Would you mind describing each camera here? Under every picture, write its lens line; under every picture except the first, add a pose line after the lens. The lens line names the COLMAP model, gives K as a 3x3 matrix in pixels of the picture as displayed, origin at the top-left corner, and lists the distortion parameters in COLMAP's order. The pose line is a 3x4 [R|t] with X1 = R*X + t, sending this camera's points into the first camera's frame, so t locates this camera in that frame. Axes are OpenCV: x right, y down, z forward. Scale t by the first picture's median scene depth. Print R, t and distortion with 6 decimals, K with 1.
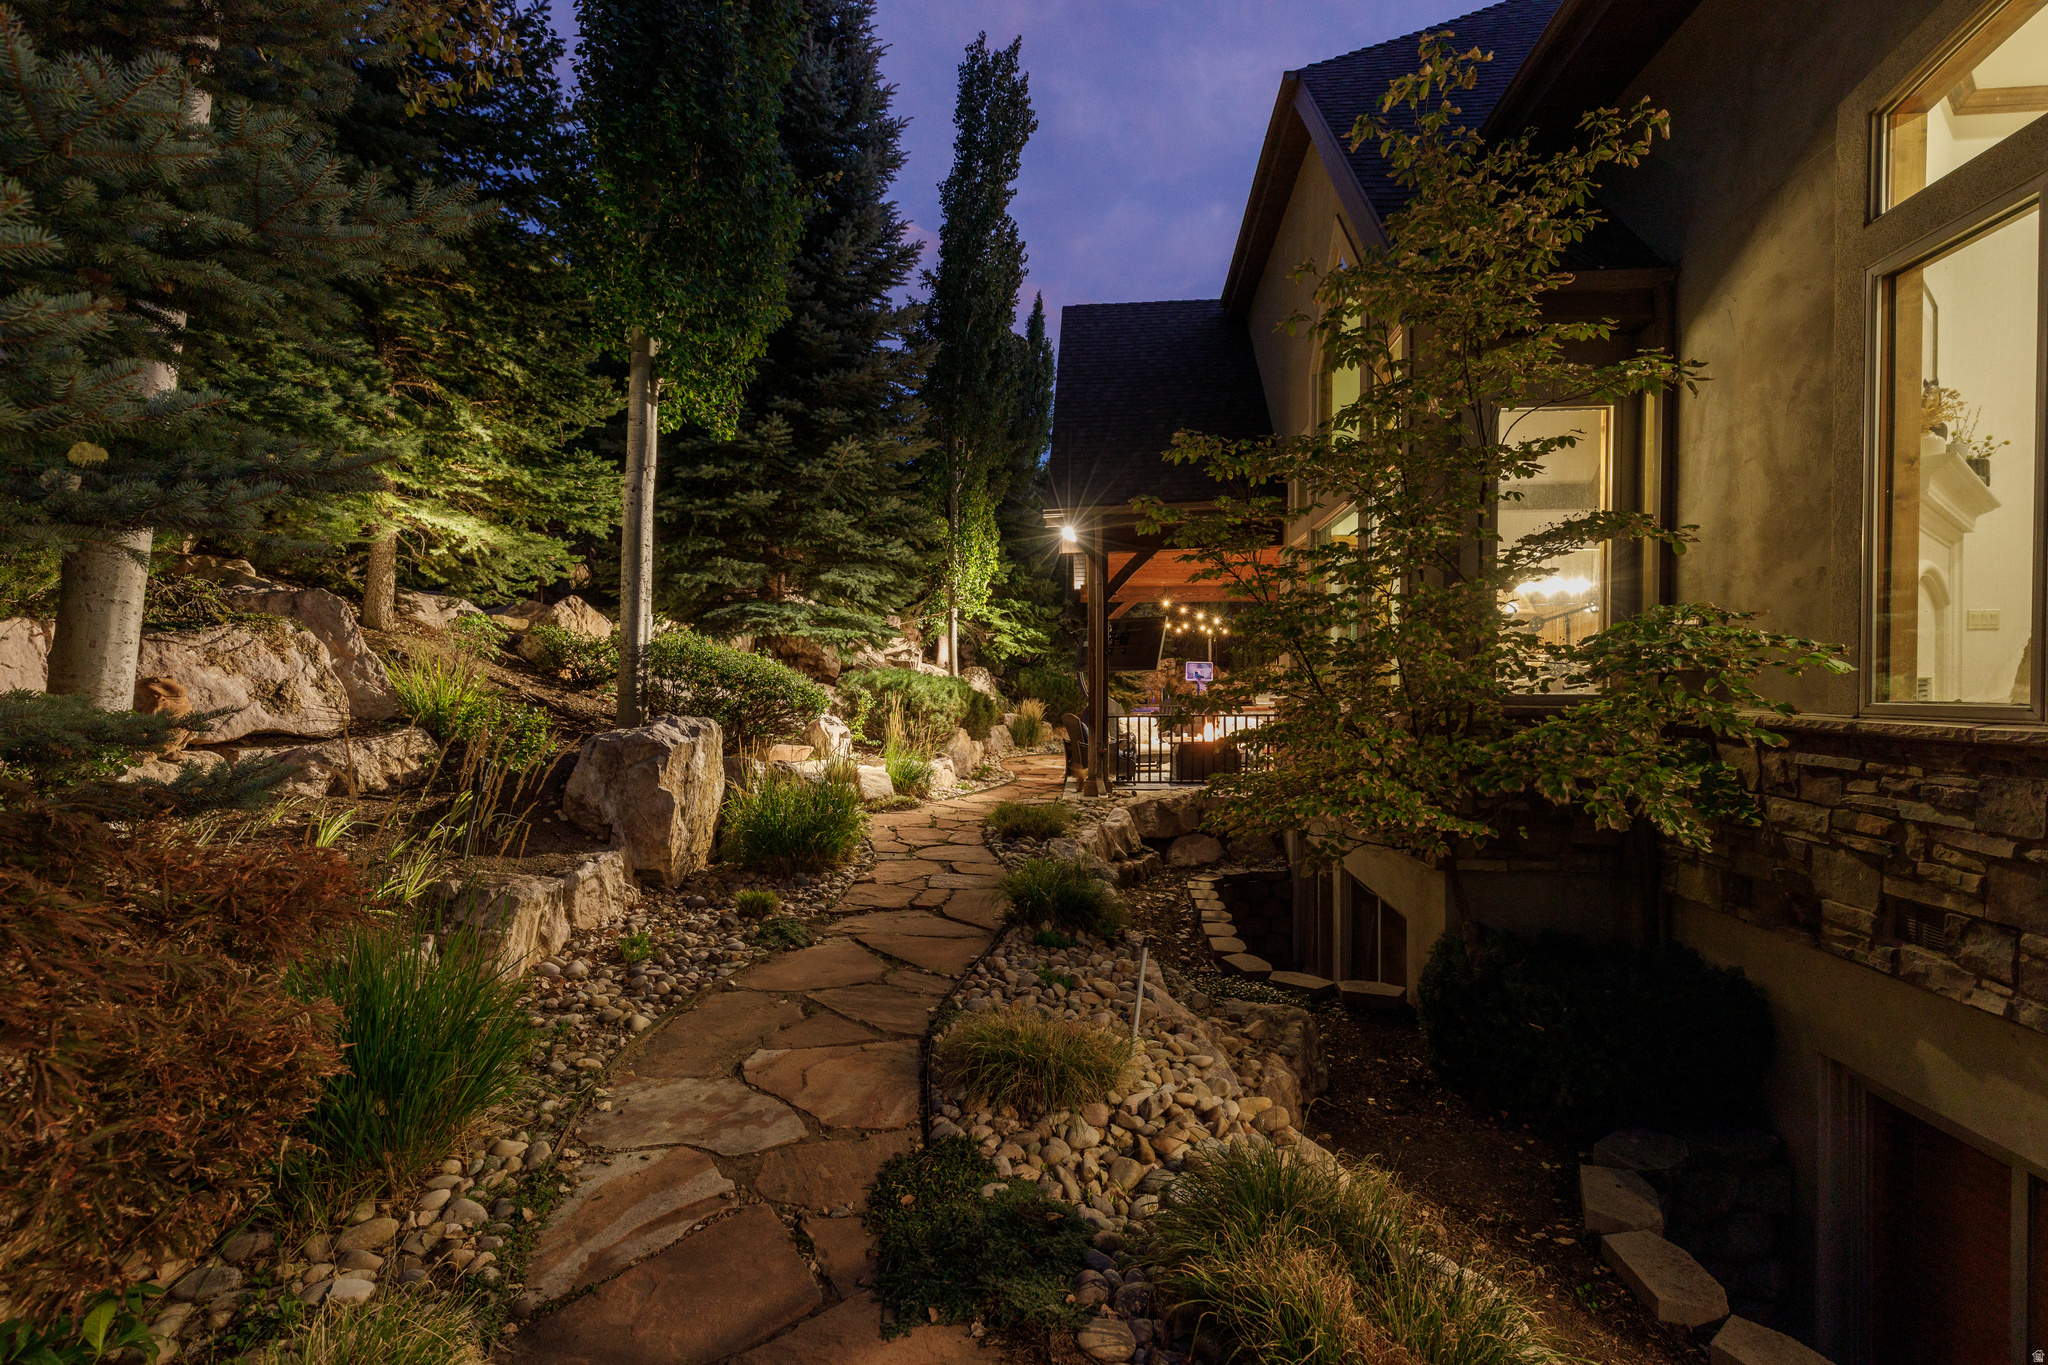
lens RADIAL K [[943.6, 0, 1022.3], [0, 943.6, 685.1], [0, 0, 1]] dist [-0.013171, 0.002256]
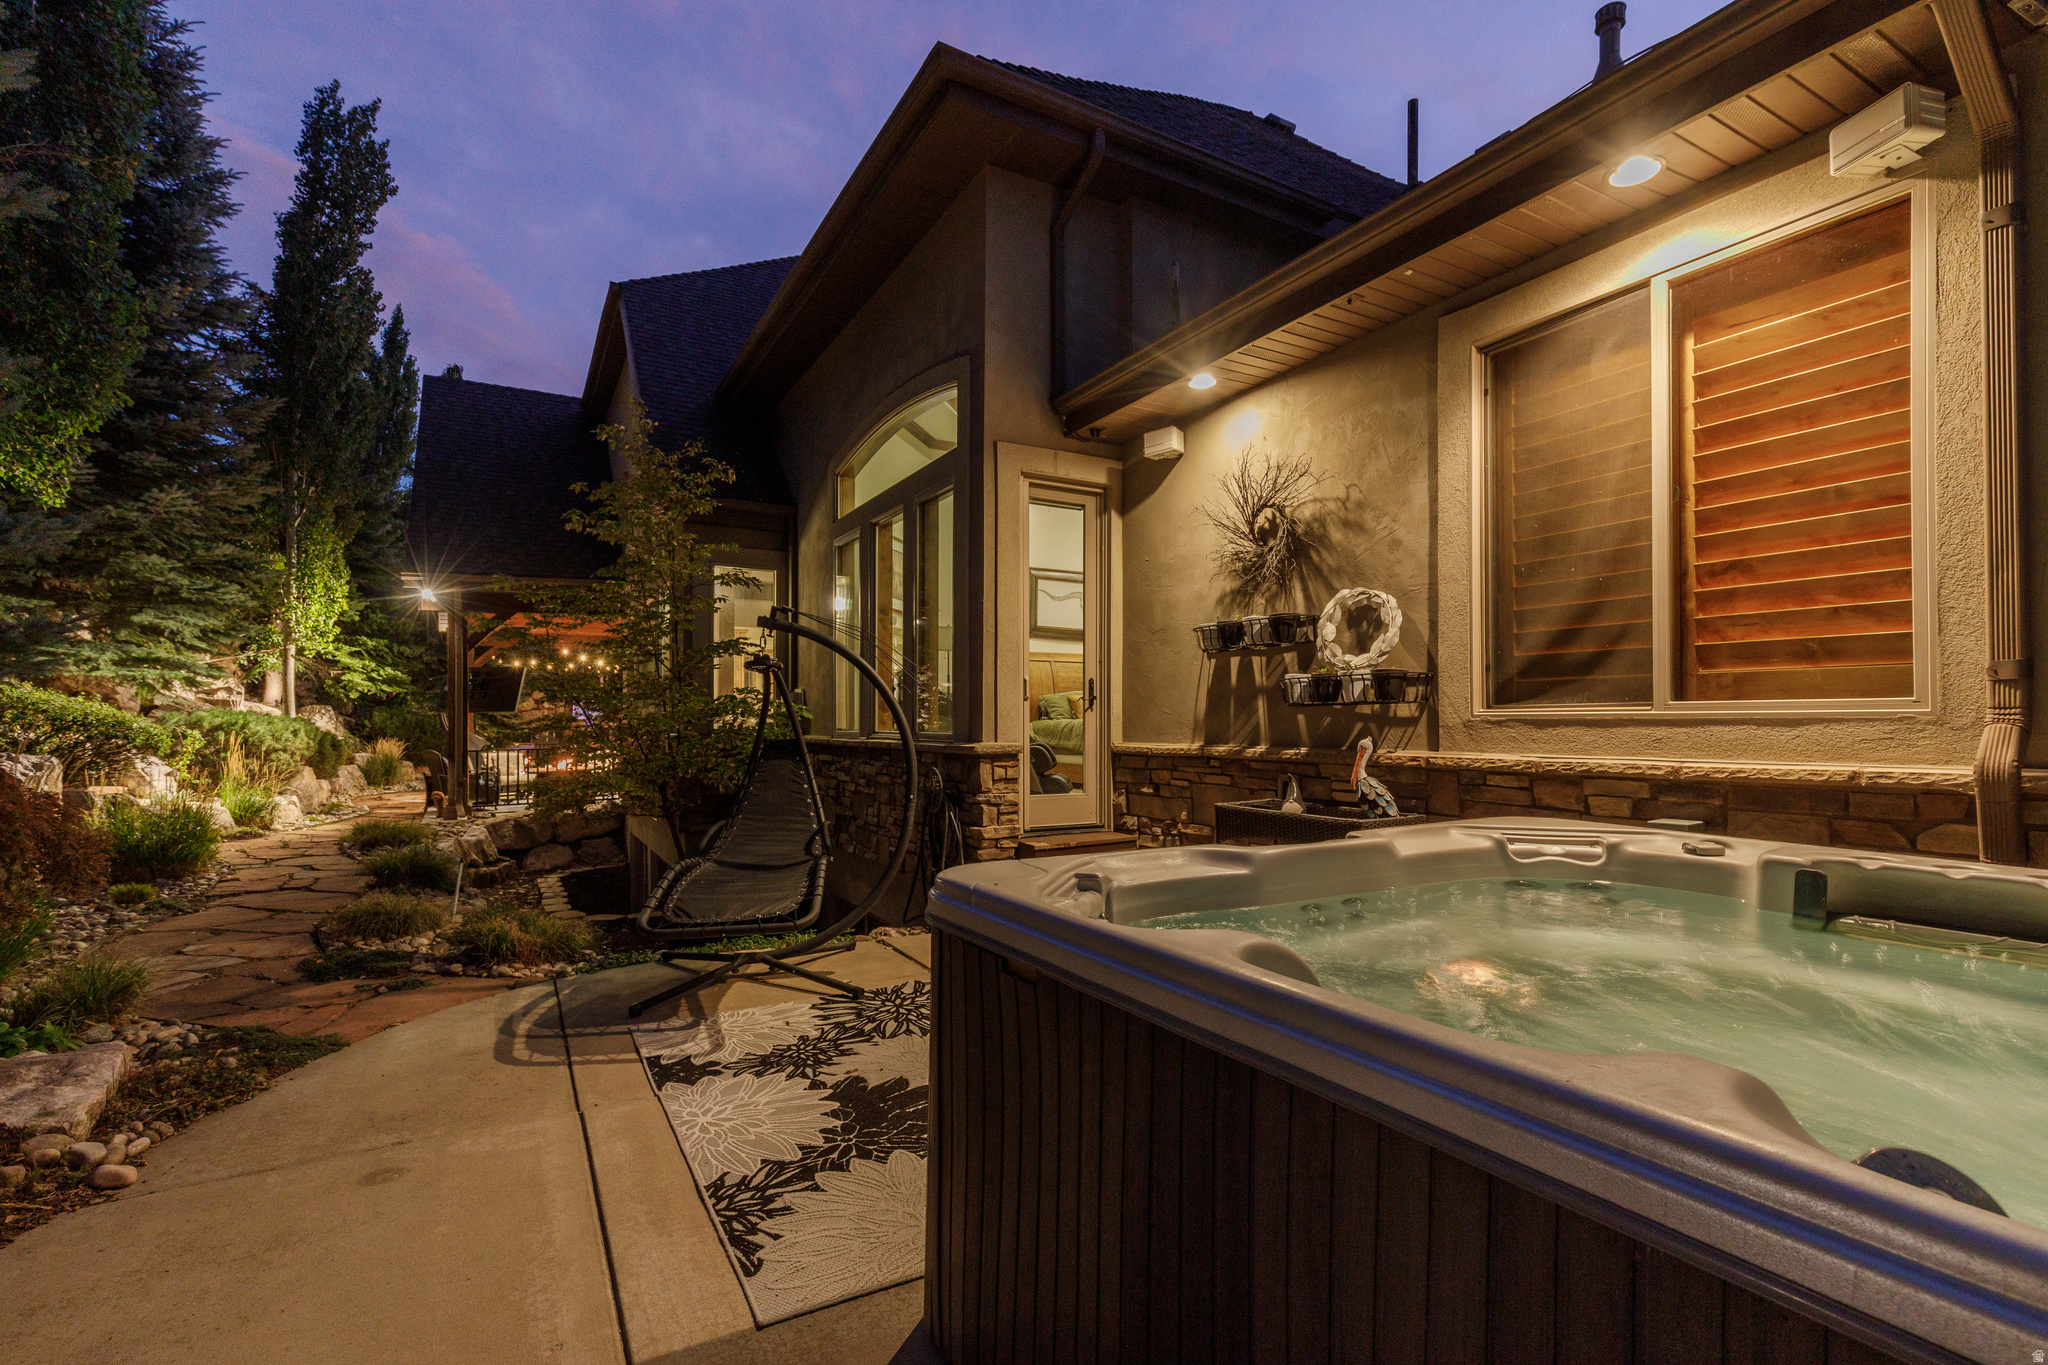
lens RADIAL K [[943.6, 0, 1061.9], [0, 943.6, 713.2], [0, 0, 1]] dist [-0.013171, 0.002256]
pose [[0.806622, 0.000115, 0.591068, -0.002806], [0.005091, 0.999962, -0.007142, -0.001460], [-0.591046, 0.008770, 0.806590, -0.320145]]
